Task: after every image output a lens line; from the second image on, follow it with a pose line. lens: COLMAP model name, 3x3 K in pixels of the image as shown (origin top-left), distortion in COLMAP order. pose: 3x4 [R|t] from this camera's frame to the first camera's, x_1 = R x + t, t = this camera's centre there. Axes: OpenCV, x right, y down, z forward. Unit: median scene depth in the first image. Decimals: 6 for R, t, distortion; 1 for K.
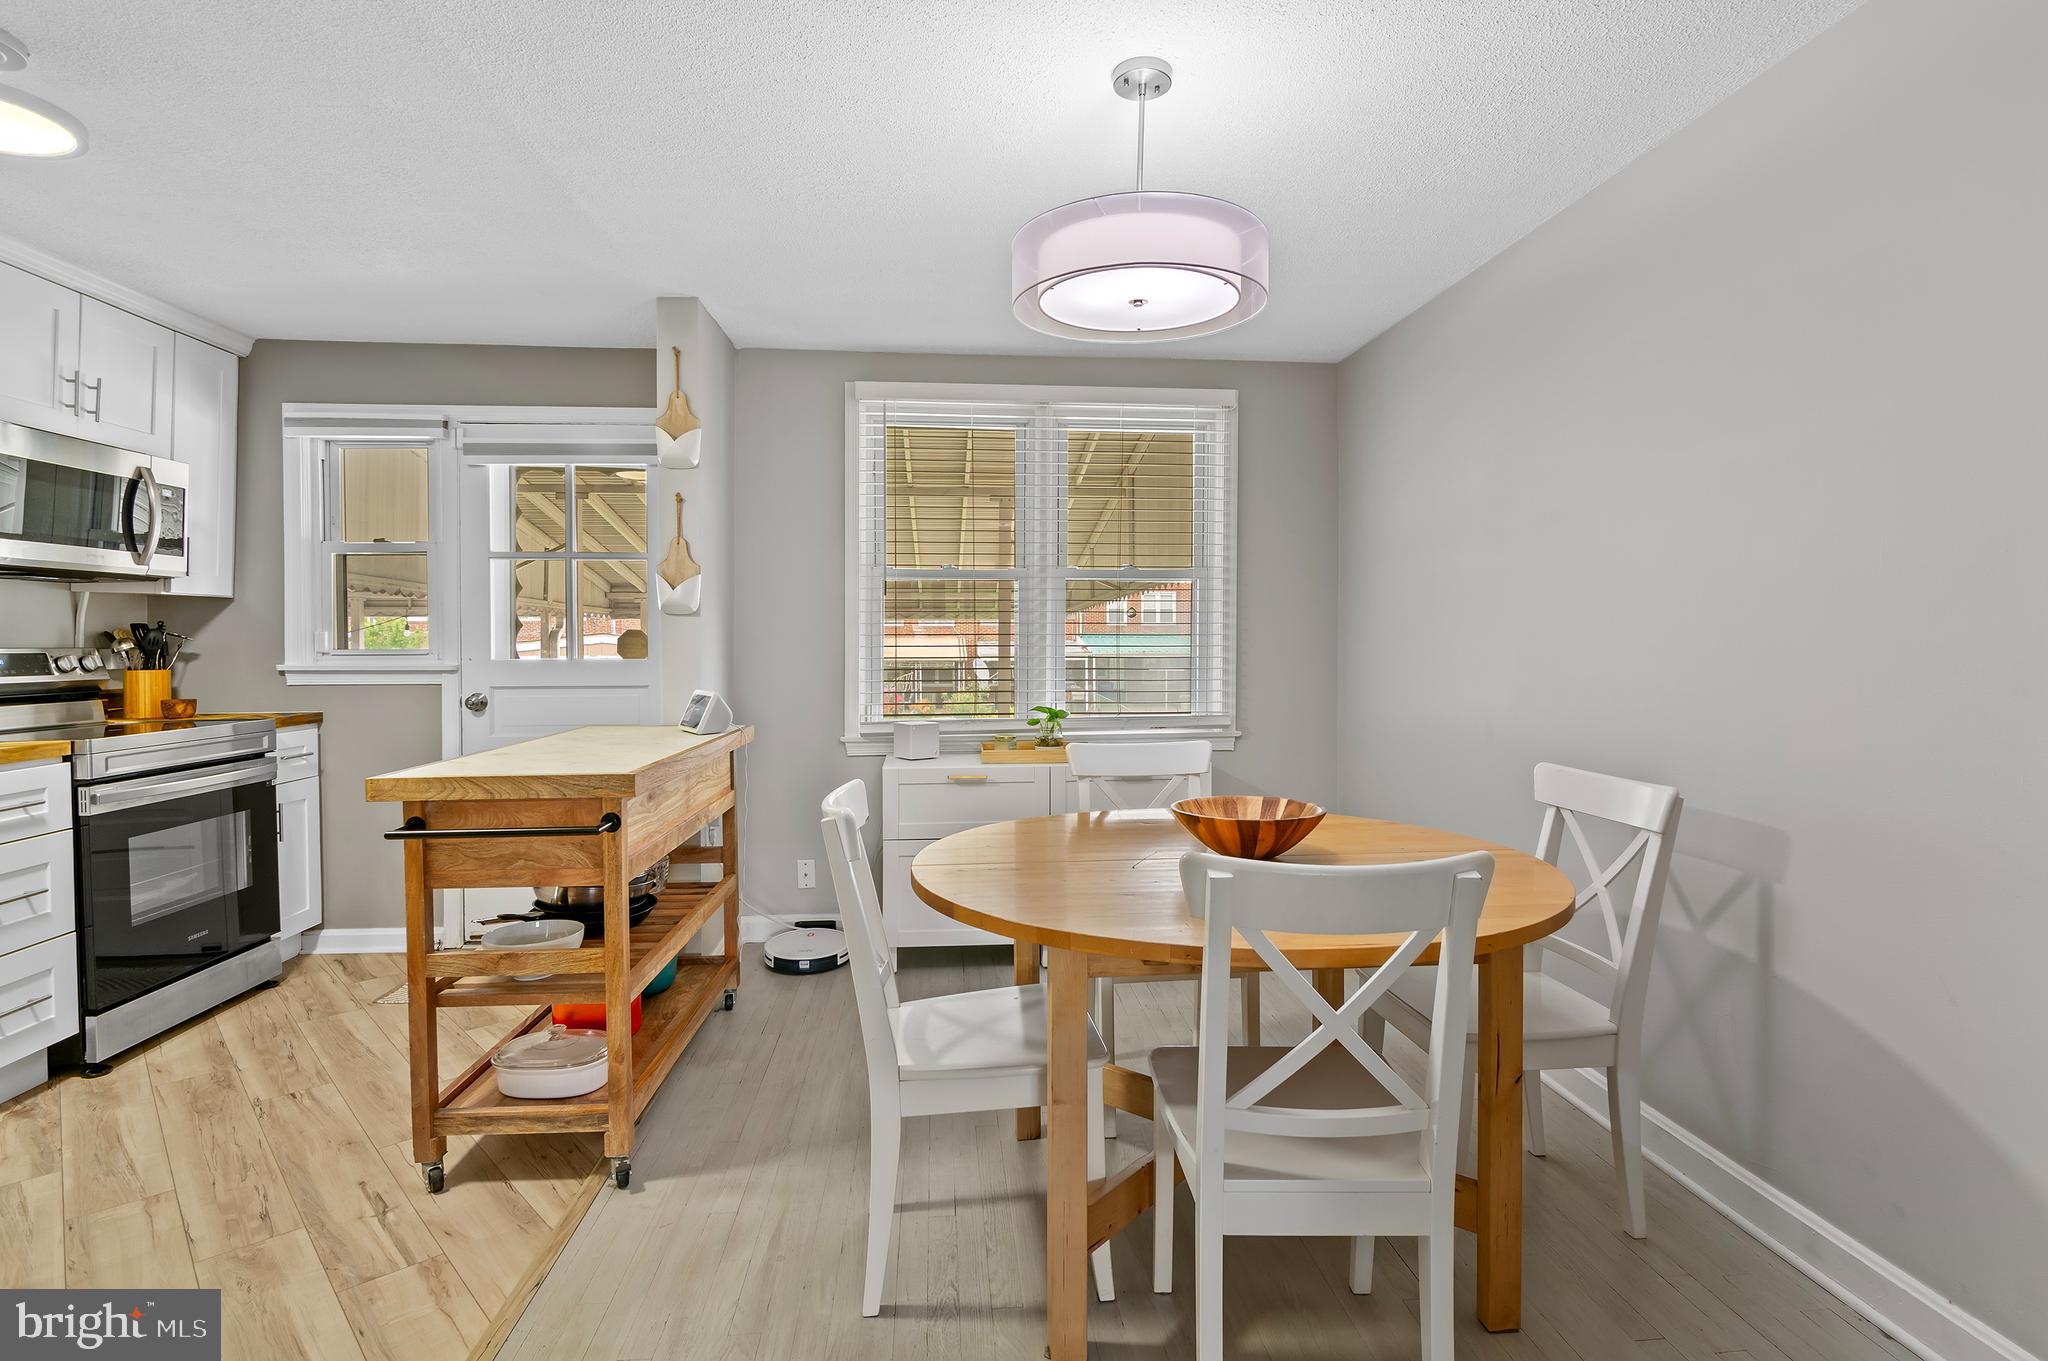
lens RADIAL K [[1003.5, 0, 1030.1], [0, 1003.5, 653.6], [0, 0, 1]] dist [-0.008922, -0.002471]
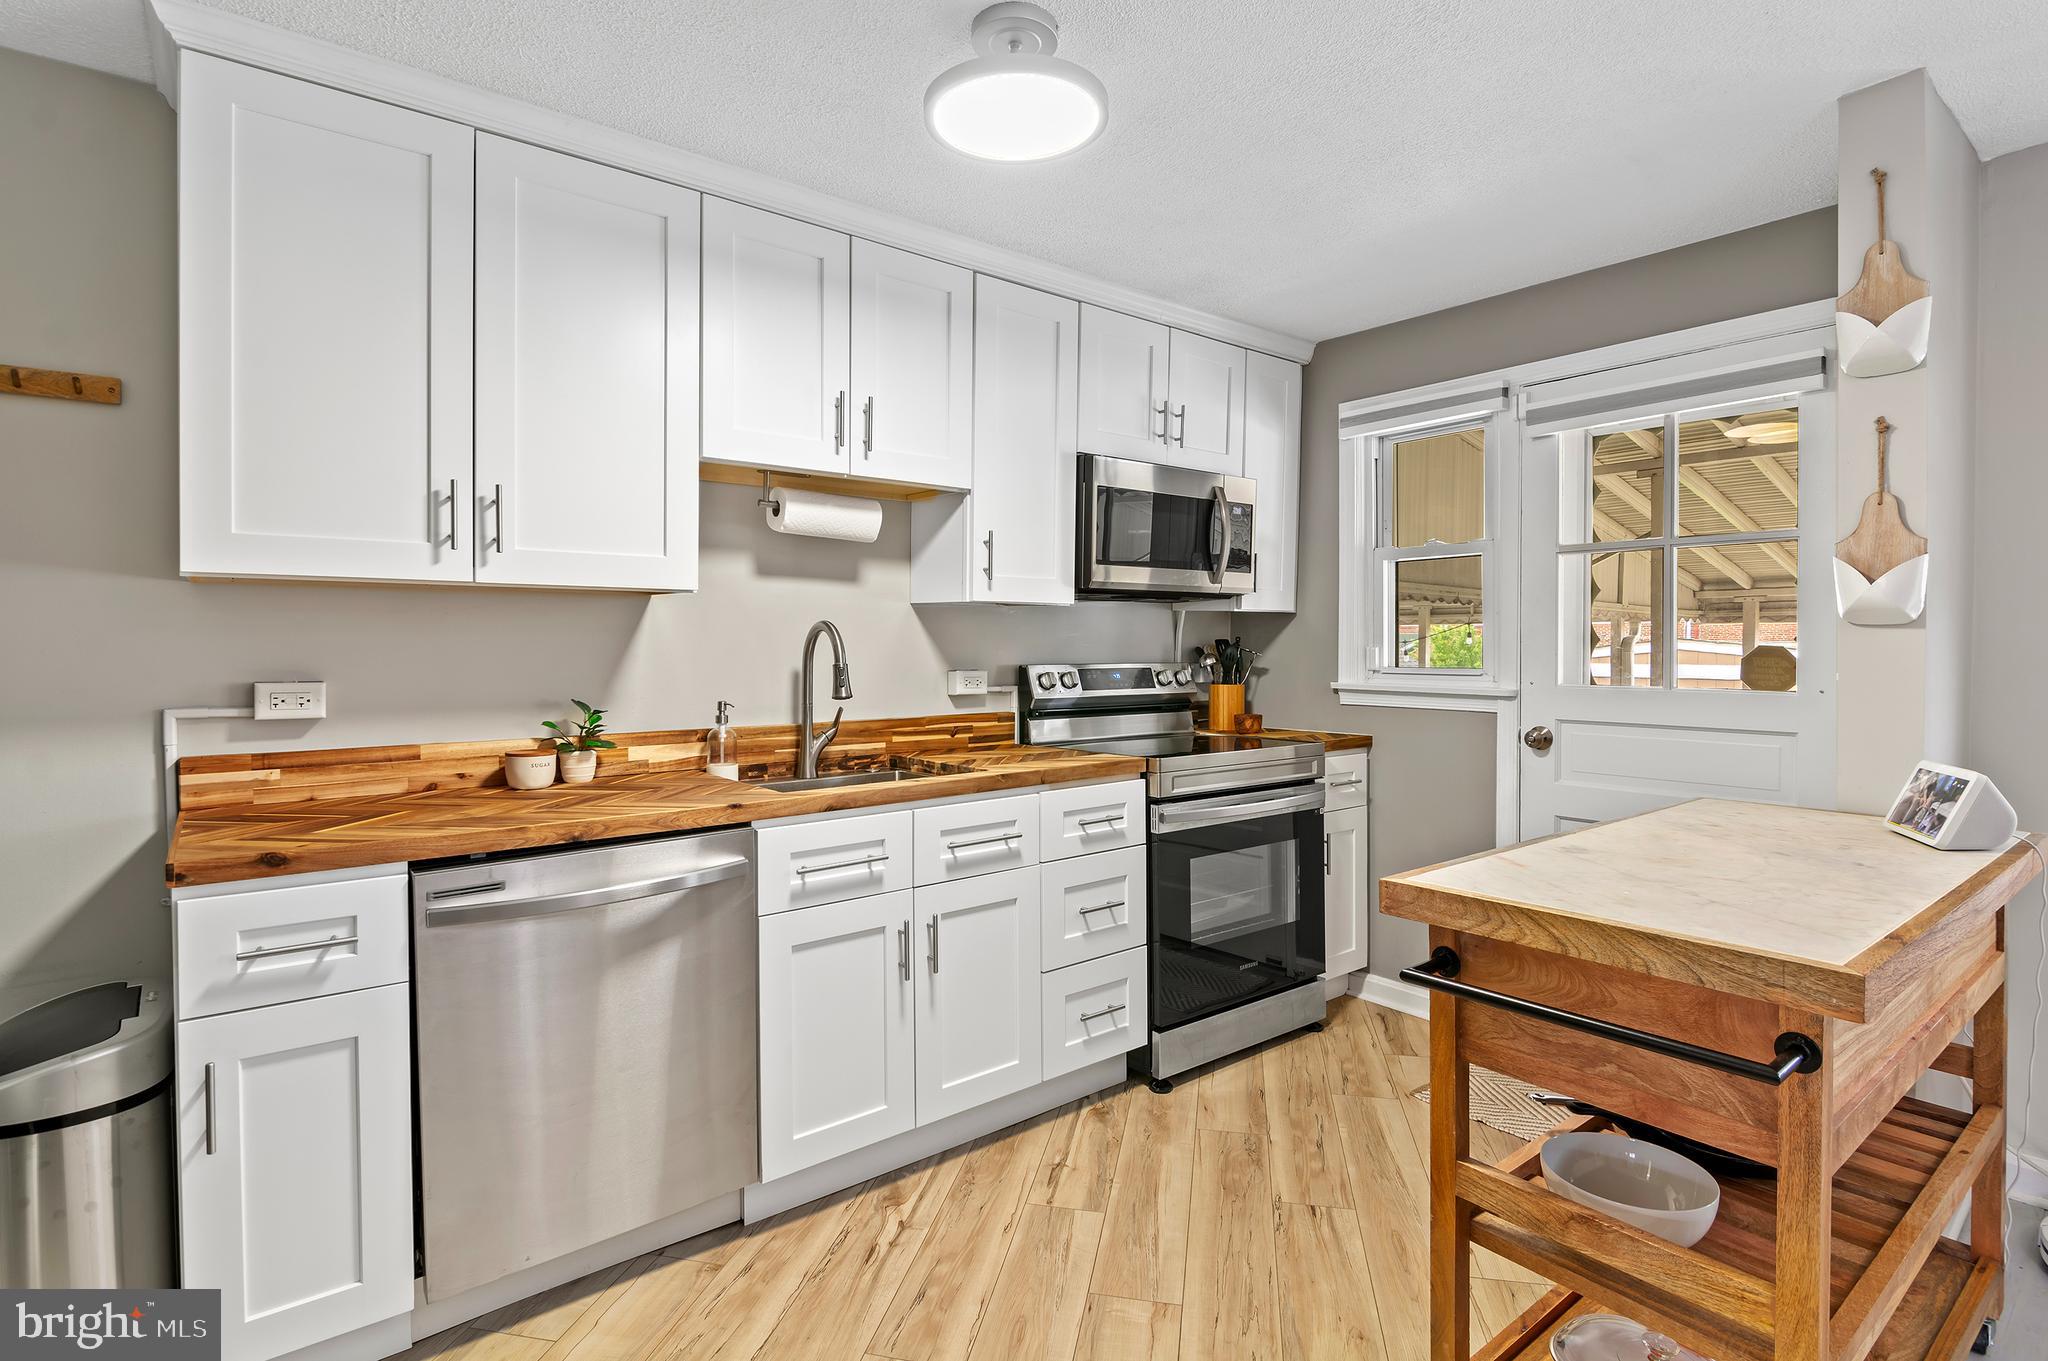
lens RADIAL K [[1003.5, 0, 1030.1], [0, 1003.5, 653.6], [0, 0, 1]] dist [-0.008922, -0.002471]
pose [[0.561050, 0.010260, -0.827718, -0.144503], [-0.012038, 0.999919, 0.004235, -0.018571], [0.827694, 0.007588, 0.561128, 0.258159]]
